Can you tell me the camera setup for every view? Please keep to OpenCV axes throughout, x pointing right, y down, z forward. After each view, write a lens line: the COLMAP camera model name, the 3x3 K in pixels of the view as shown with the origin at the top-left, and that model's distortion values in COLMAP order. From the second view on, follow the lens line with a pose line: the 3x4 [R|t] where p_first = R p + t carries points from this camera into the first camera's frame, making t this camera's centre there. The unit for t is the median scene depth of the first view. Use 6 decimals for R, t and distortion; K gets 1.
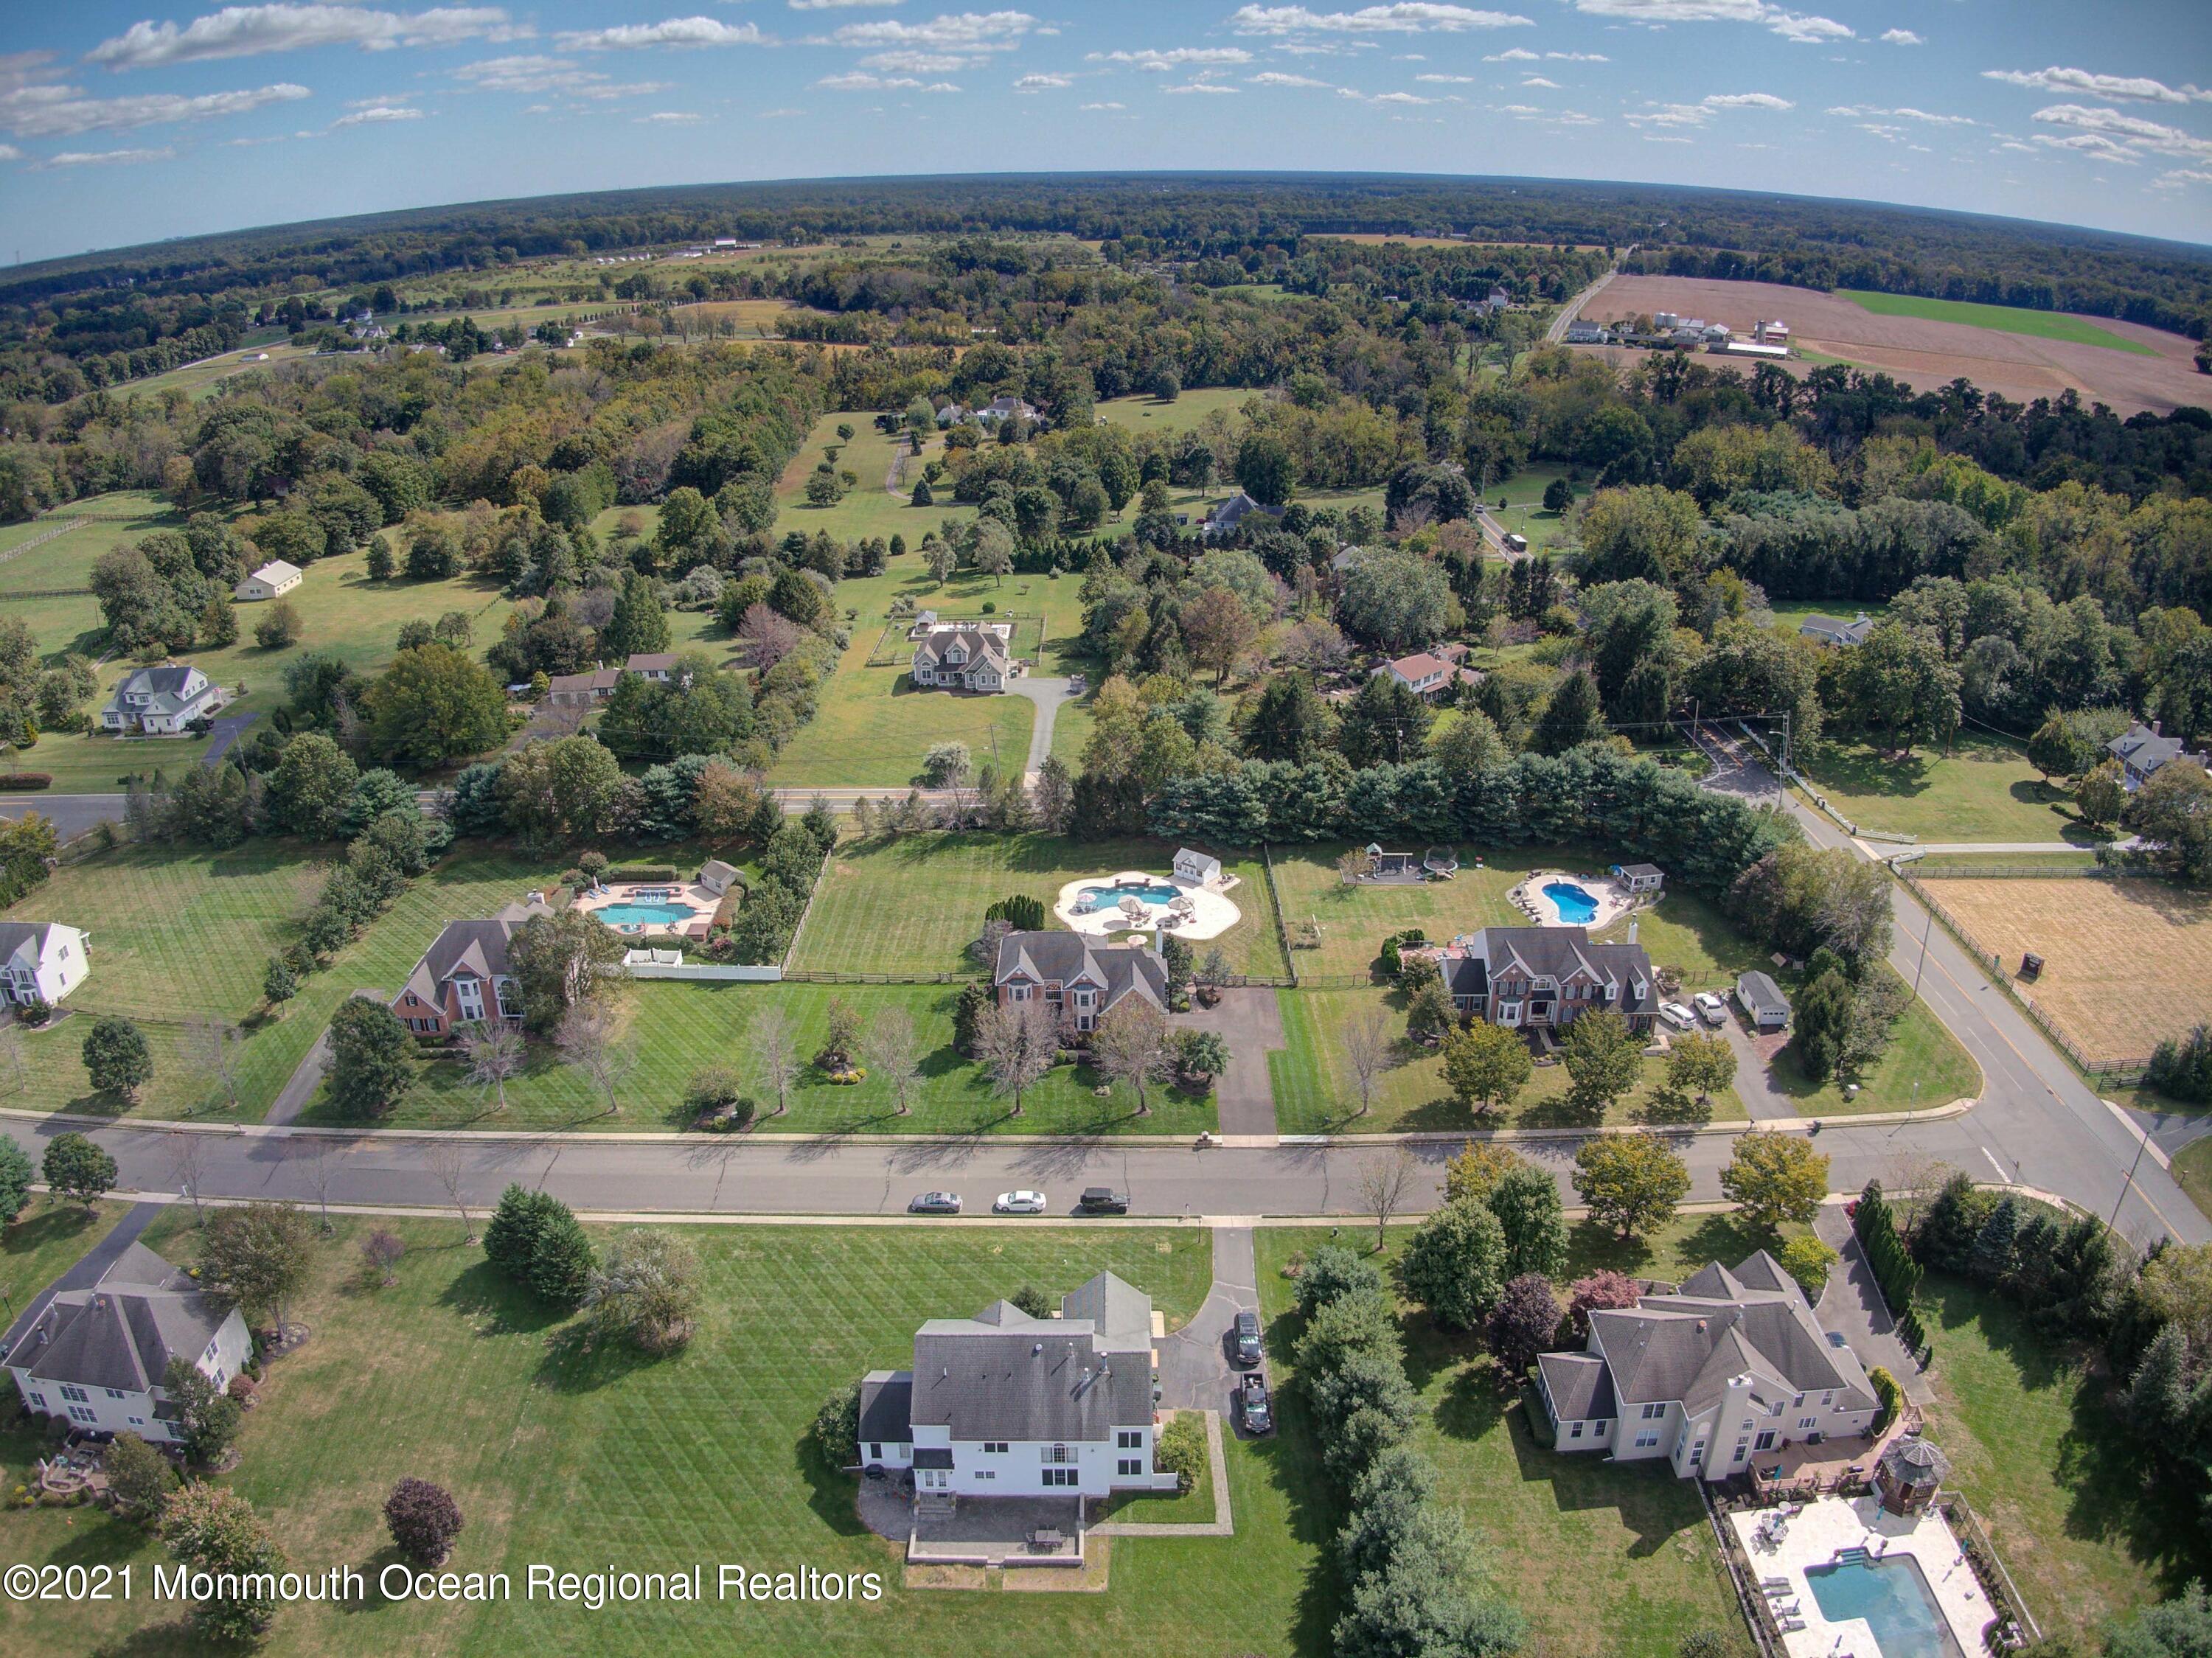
lens RADIAL K [[1575.9, 0, 1104.1], [0, 1575.9, 831.5], [0, 0, 1]] dist [-0.113537, -0.122124]
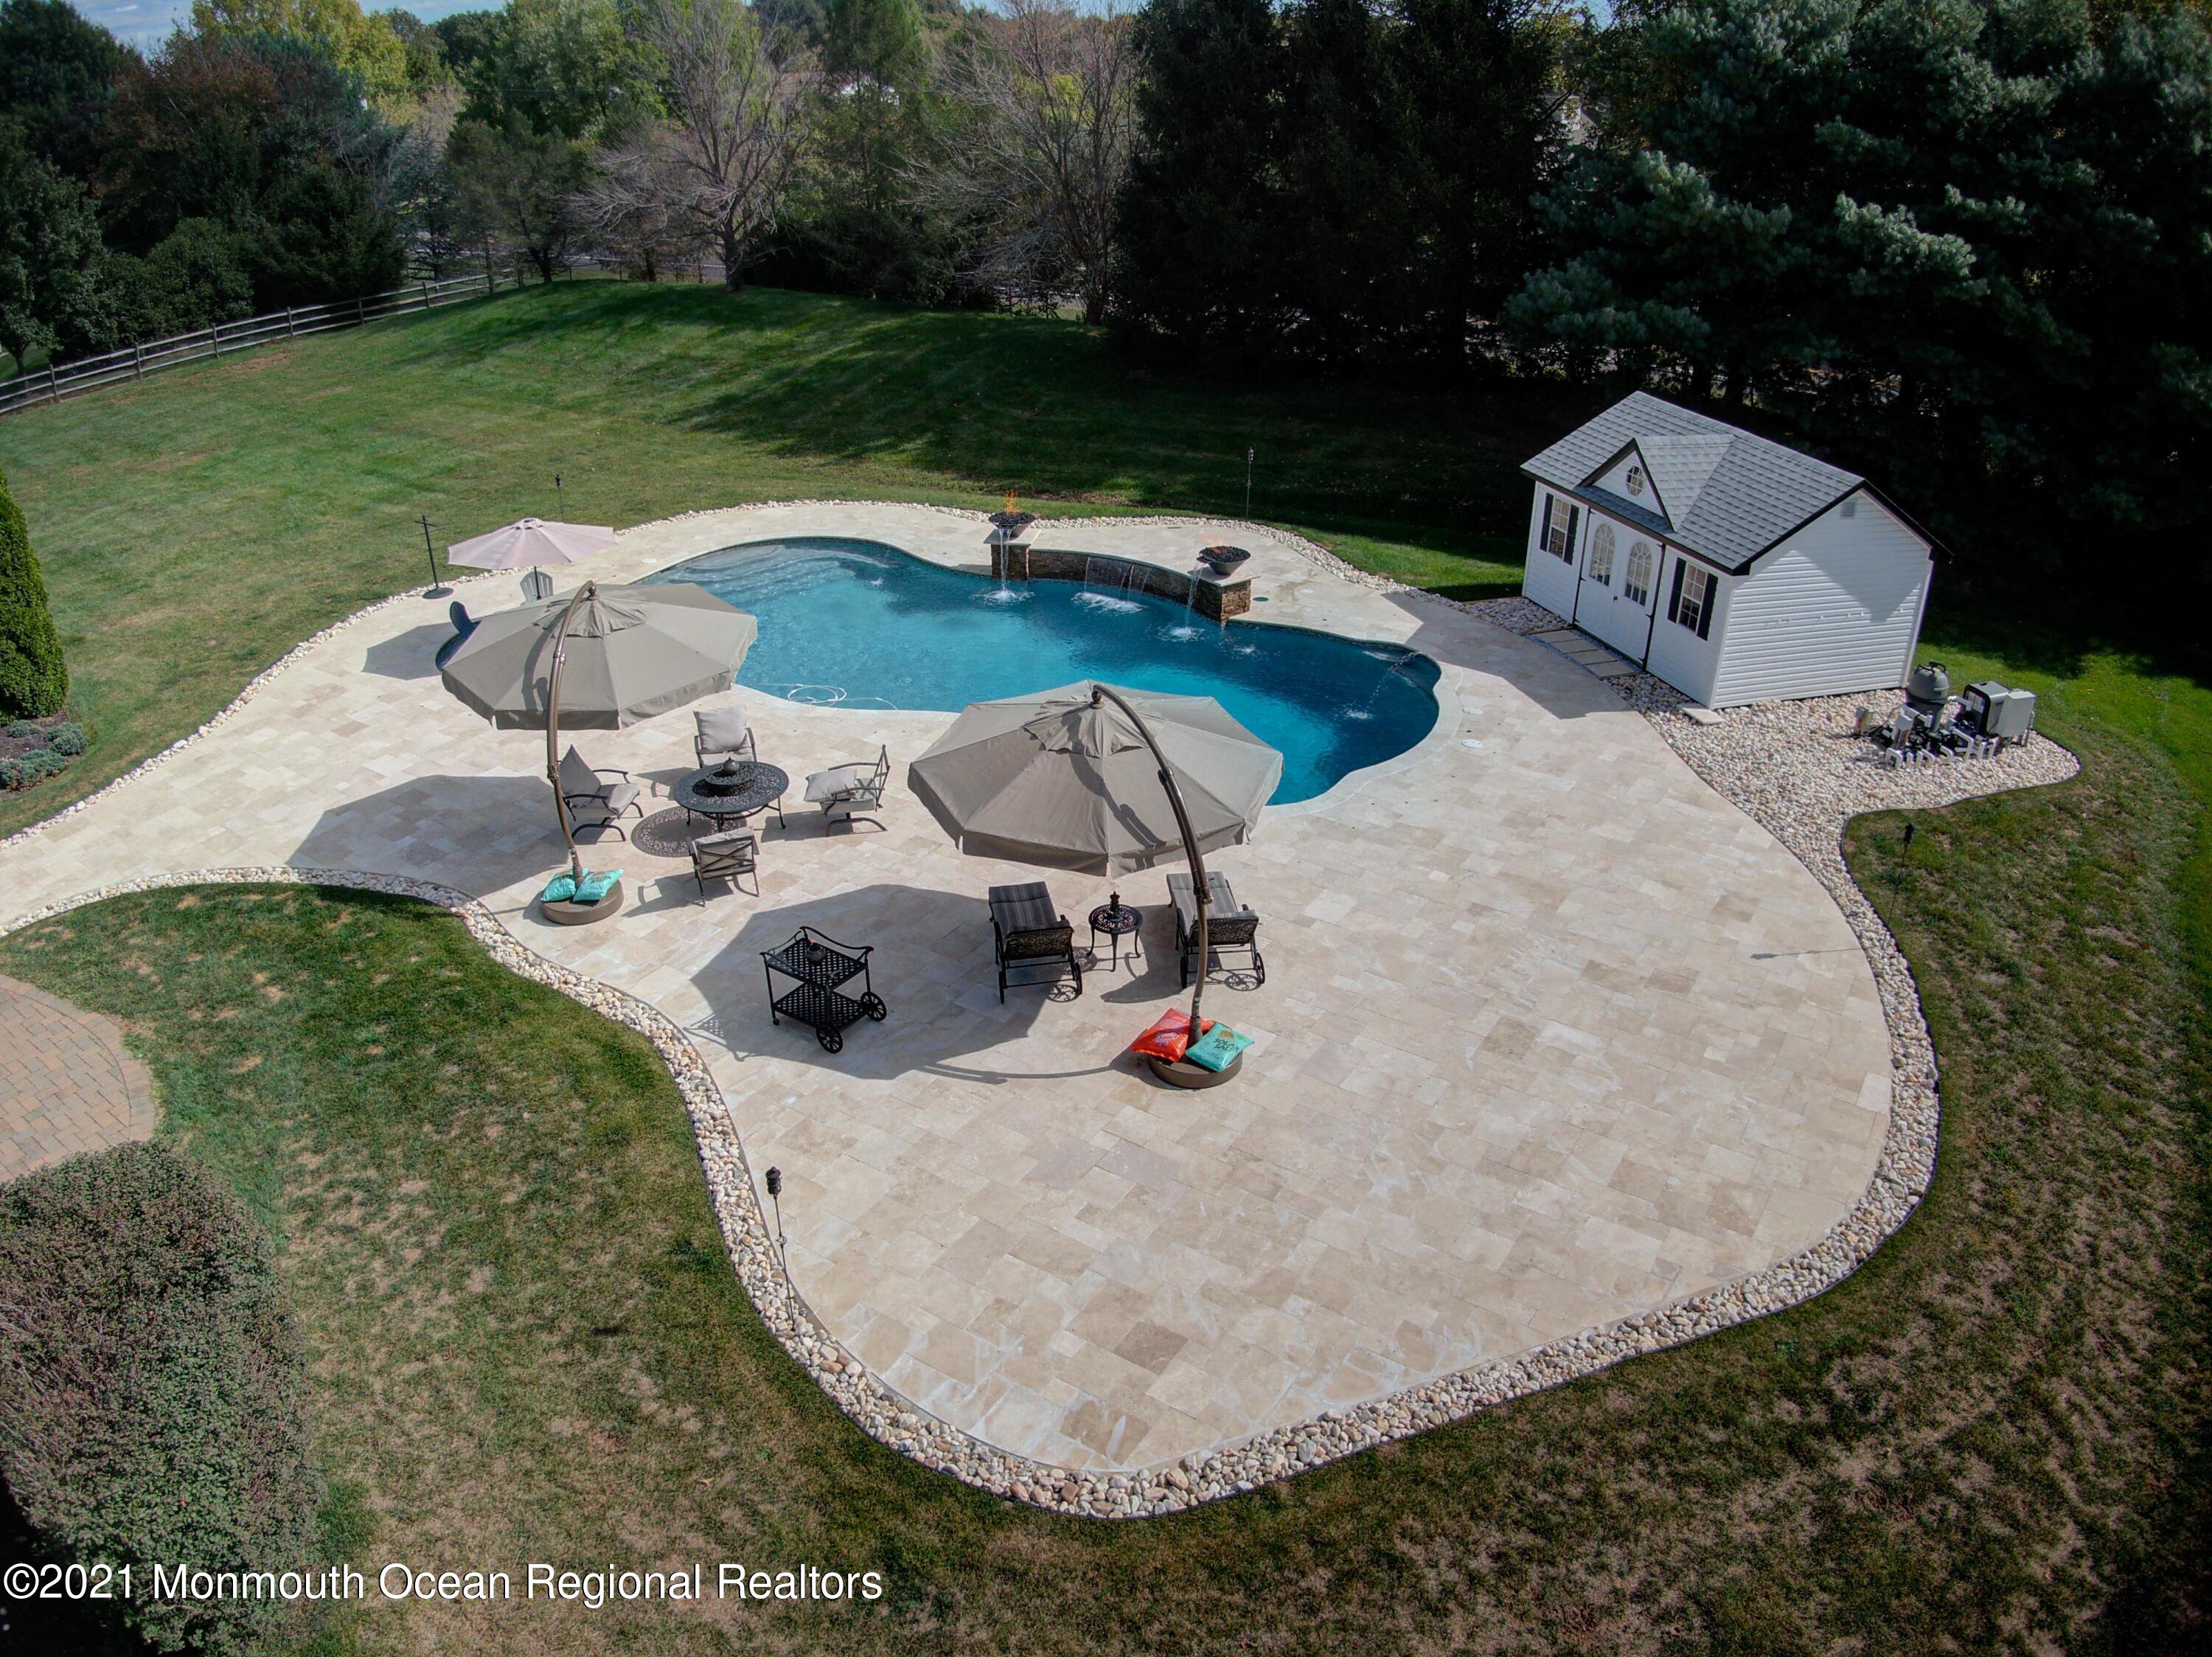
lens RADIAL K [[1570.8, 0, 1092.3], [0, 1570.8, 832.9], [0, 0, 1]] dist [-0.094882, -0.161814]
pose [[0.835709, 0.258914, -0.484308, 0.078435], [-0.220147, 0.965872, 0.136480, 0.035507], [0.503116, -0.007439, 0.864187, 0.867277]]
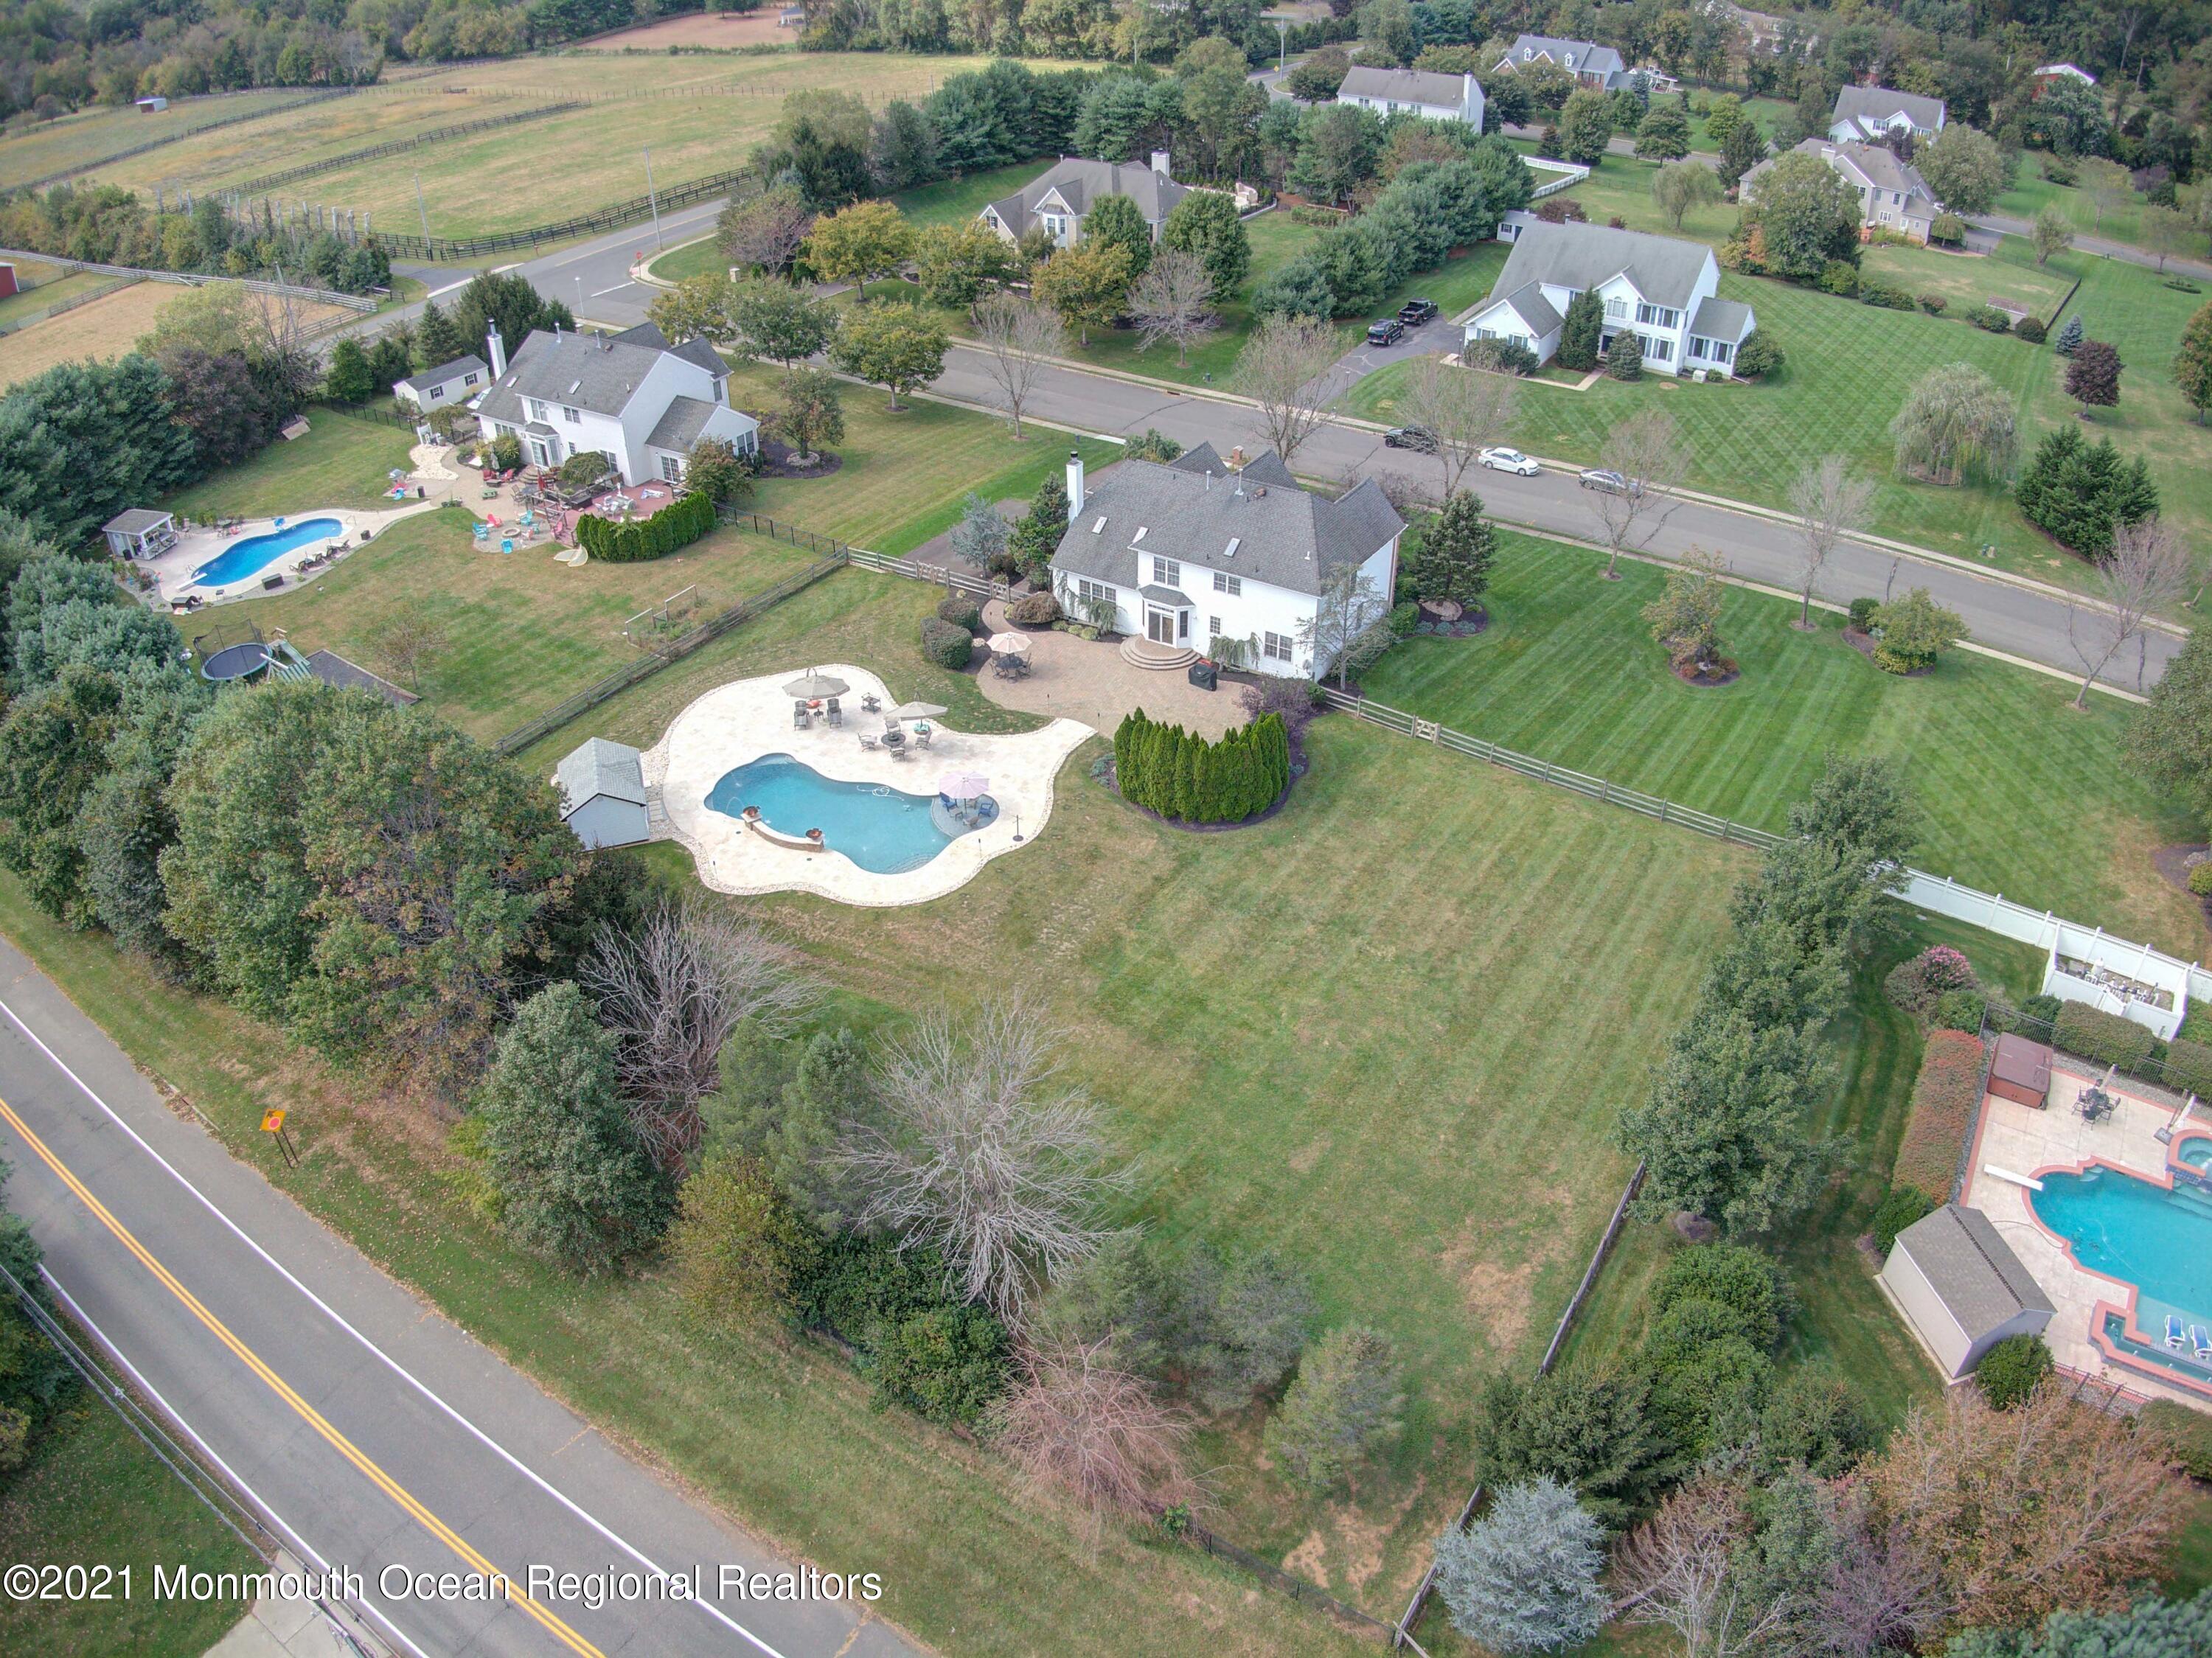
lens RADIAL K [[1580.0, 0, 1101.5], [0, 1580.0, 828.7], [0, 0, 1]] dist [-0.124816, -0.091768]
pose [[-0.839349, -0.297685, 0.454838, -0.203737], [0.229063, 0.565120, 0.792572, -0.232425], [-0.492974, 0.769431, -0.406144, 1.078175]]
